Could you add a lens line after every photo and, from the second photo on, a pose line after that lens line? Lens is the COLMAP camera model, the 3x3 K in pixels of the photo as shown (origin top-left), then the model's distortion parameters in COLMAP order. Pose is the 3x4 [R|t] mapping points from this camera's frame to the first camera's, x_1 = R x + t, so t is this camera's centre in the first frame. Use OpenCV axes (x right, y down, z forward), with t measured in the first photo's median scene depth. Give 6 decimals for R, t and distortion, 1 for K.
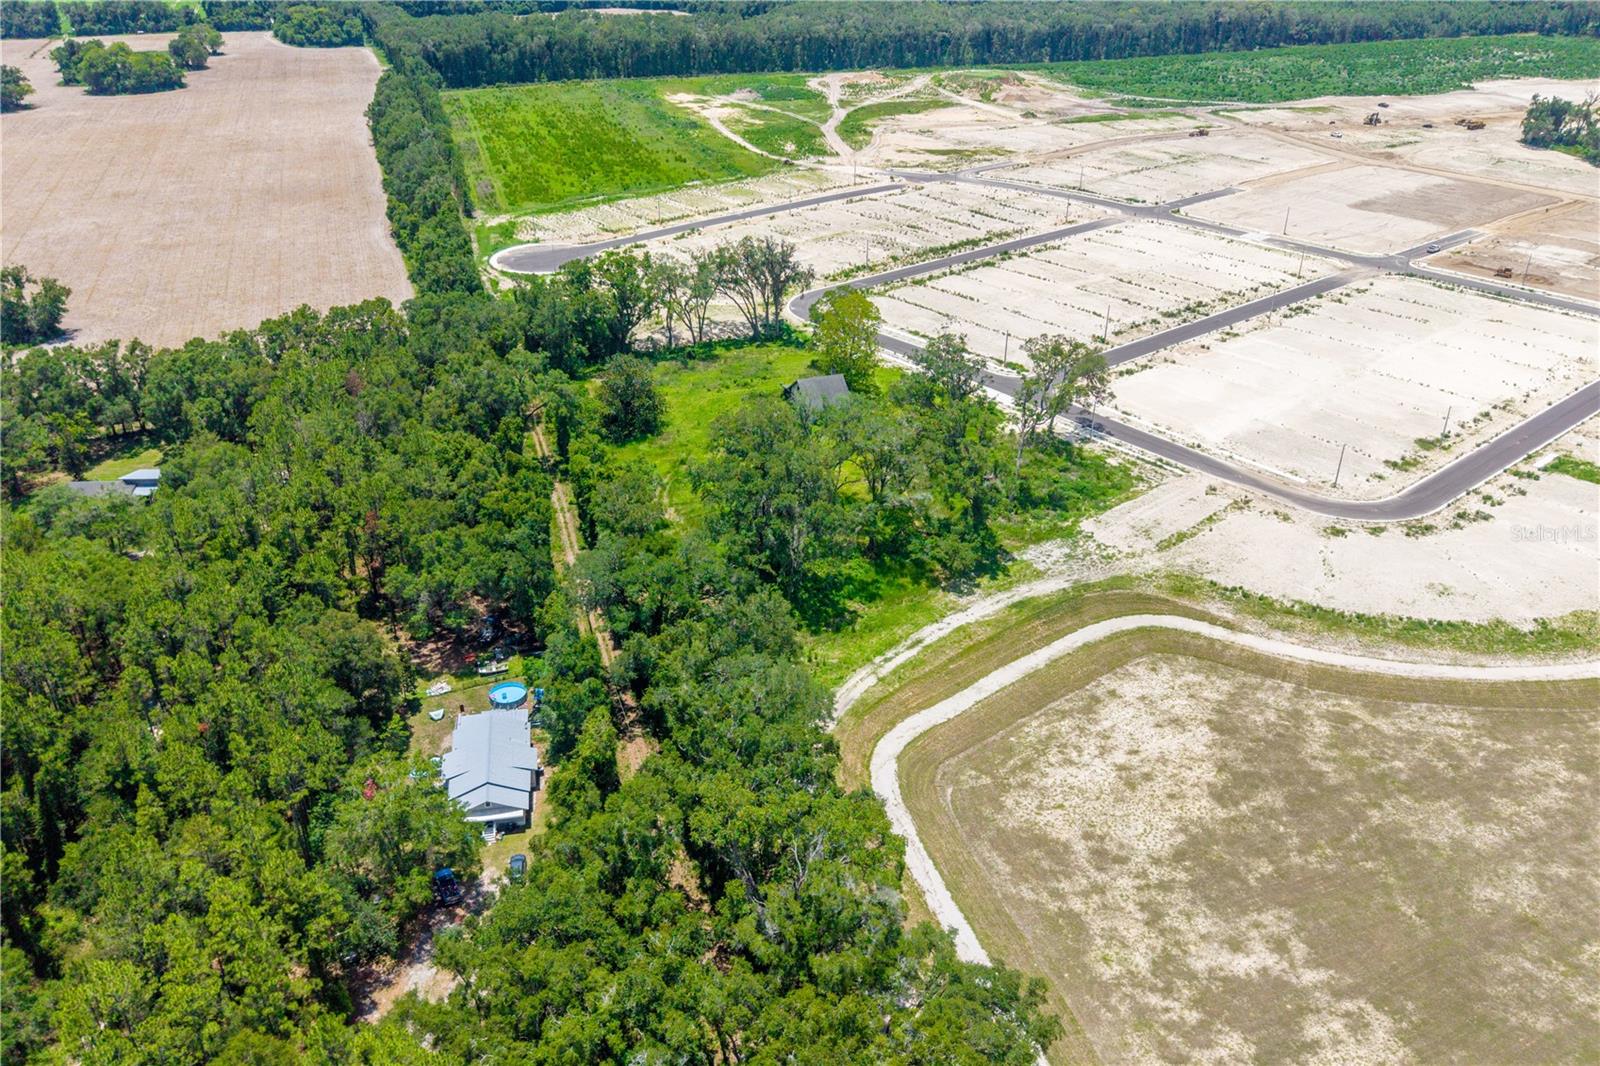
lens RADIAL K [[1271.6, 0, 768.6], [0, 1271.6, 531.5], [0, 0, 1]] dist [0.015373, -0.009811]
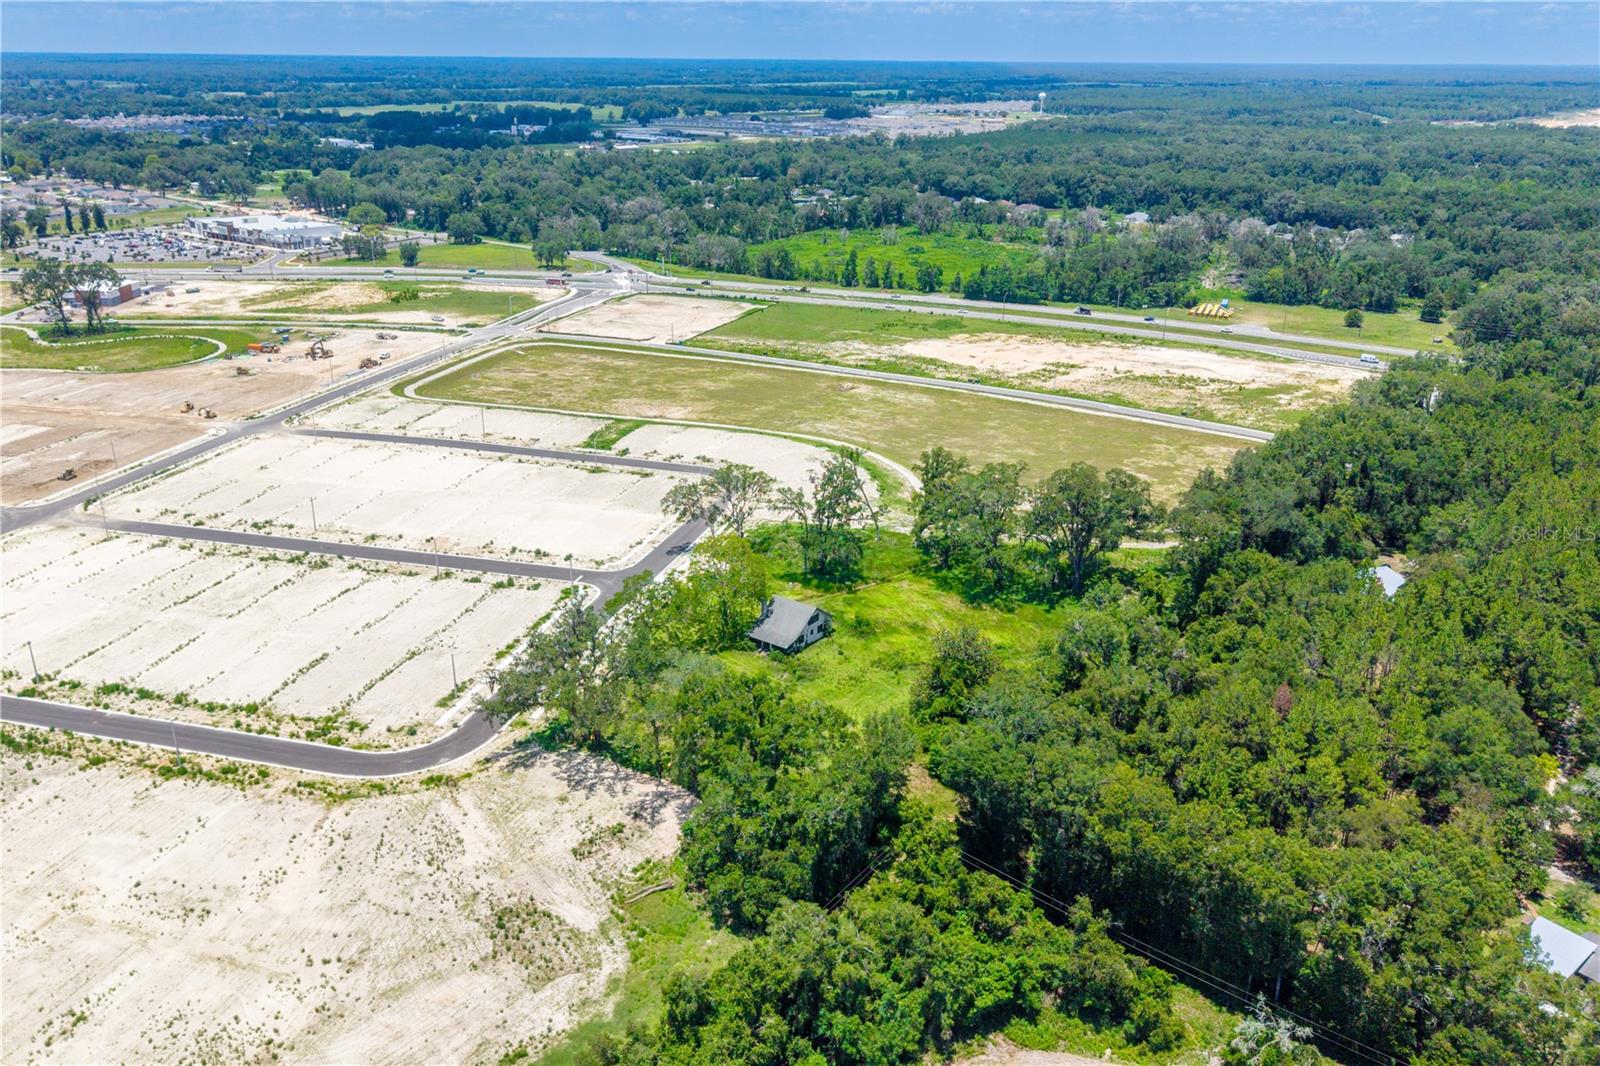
lens RADIAL K [[1269.6, 0, 791.5], [0, 1269.6, 537.5], [0, 0, 1]] dist [0.058884, -0.110060]
pose [[-0.571360, -0.292516, 0.766800, -0.701363], [0.377027, 0.736342, 0.561828, -0.725414], [-0.728970, 0.610111, -0.310430, 1.340177]]
